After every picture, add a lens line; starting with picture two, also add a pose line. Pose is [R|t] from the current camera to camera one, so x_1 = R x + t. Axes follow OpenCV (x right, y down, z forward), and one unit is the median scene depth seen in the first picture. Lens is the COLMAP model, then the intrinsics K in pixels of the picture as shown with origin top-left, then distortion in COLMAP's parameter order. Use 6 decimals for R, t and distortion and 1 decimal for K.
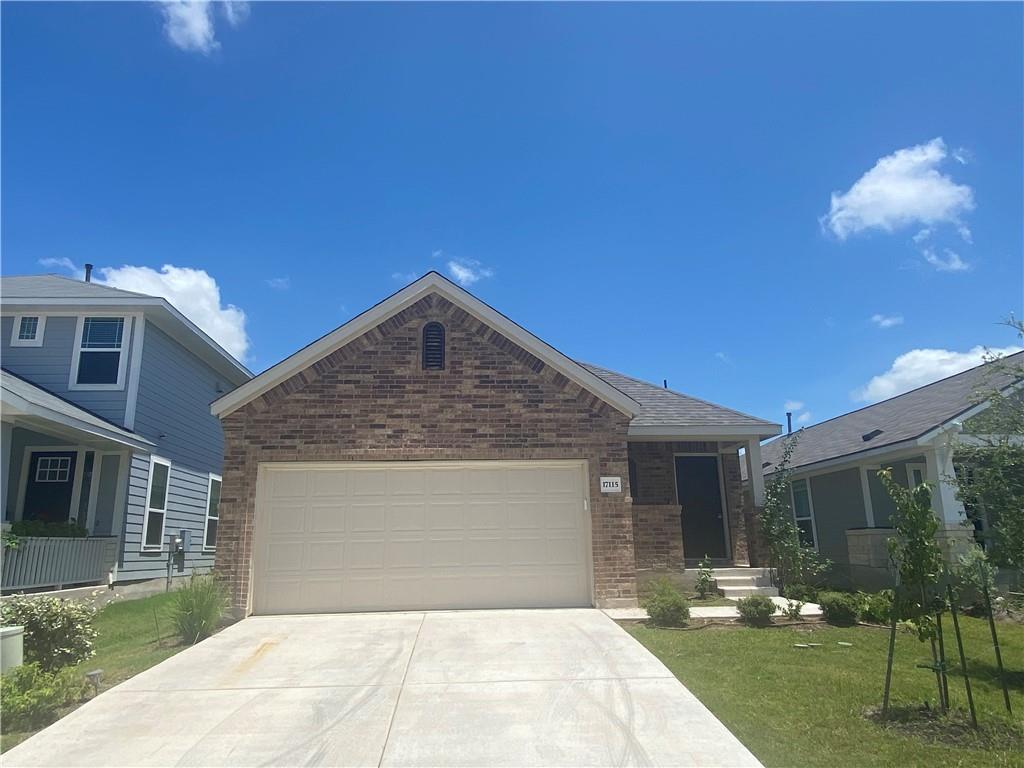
lens RADIAL K [[683.4, 0, 508.2], [0, 683.4, 380.8], [0, 0, 1]] dist [0.091397, -0.114344]
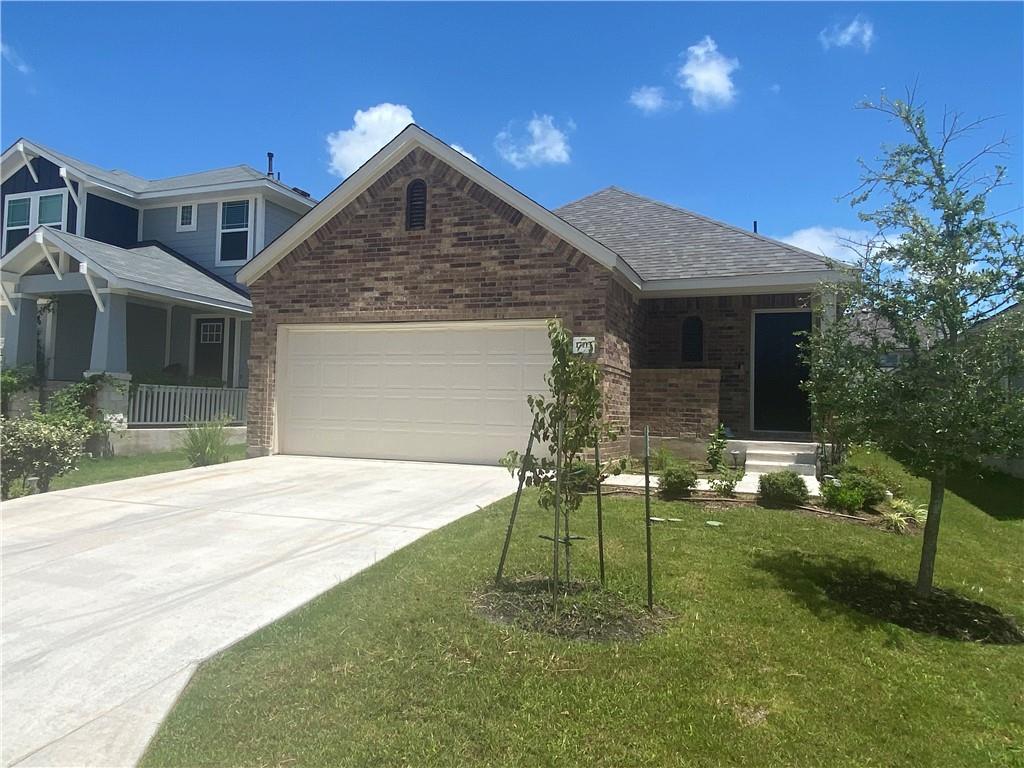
lens RADIAL K [[707.1, 0, 512.0], [0, 707.1, 384.0], [0, 0, 1]] dist [0.096728, -0.128299]
pose [[0.907729, 0.022167, -0.418971, 0.453353], [0.059255, 0.981820, 0.180326, 0.025366], [0.415352, -0.188513, 0.889913, 0.104581]]
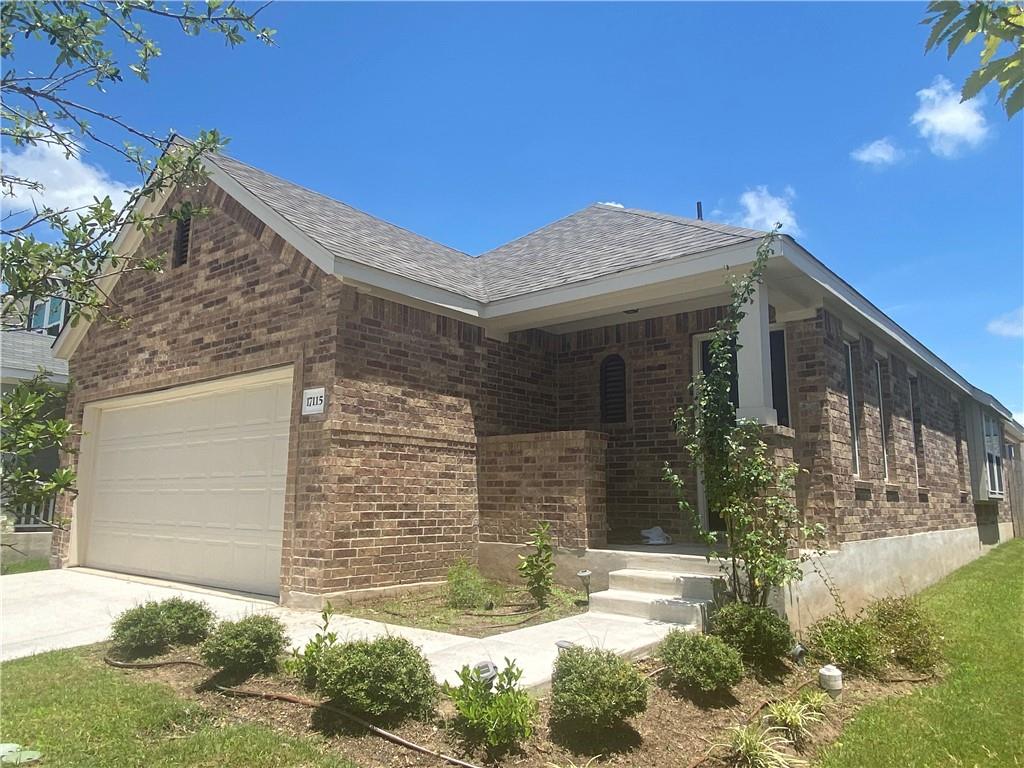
lens RADIAL K [[707.1, 0, 512.0], [0, 707.1, 384.0], [0, 0, 1]] dist [0.096728, -0.128299]
pose [[0.726067, -0.088029, -0.681966, 0.678620], [0.144019, 0.989243, 0.025640, 0.143193], [0.672373, -0.116832, 0.730934, 0.660093]]
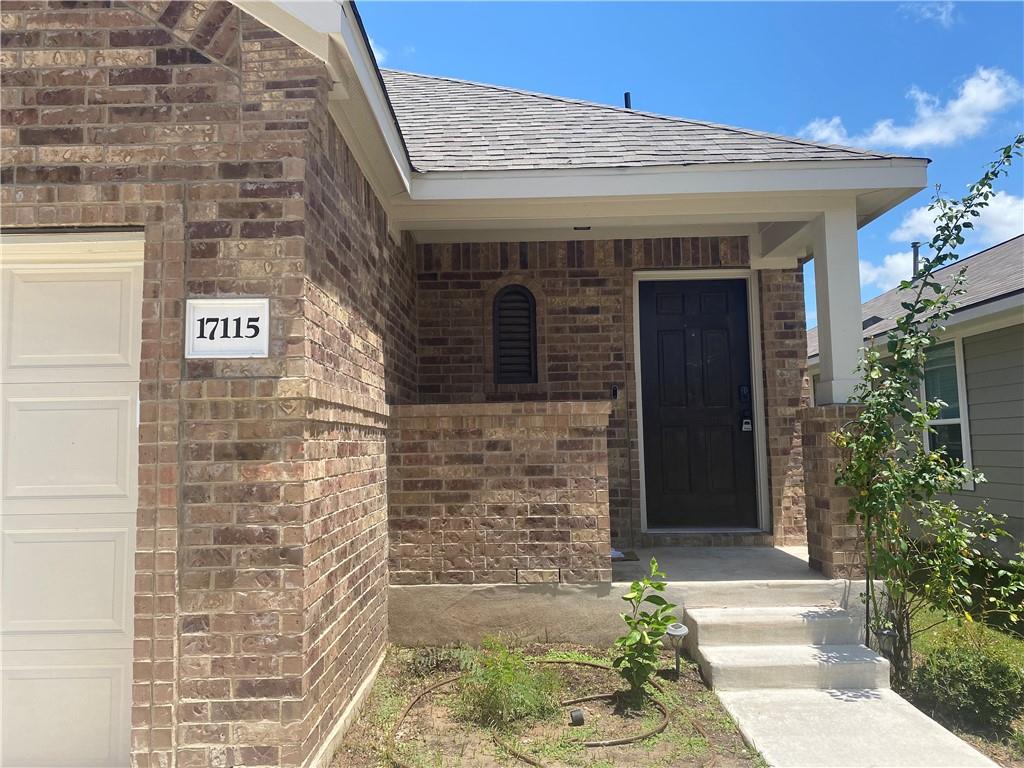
lens RADIAL K [[772.6, 0, 500.9], [0, 772.6, 377.3], [0, 0, 1]] dist [0.020910, -0.008262]
pose [[0.996091, -0.007116, -0.088044, 0.268151], [0.020693, 0.987811, 0.154279, 0.125560], [0.085873, -0.155498, 0.984097, 0.718598]]
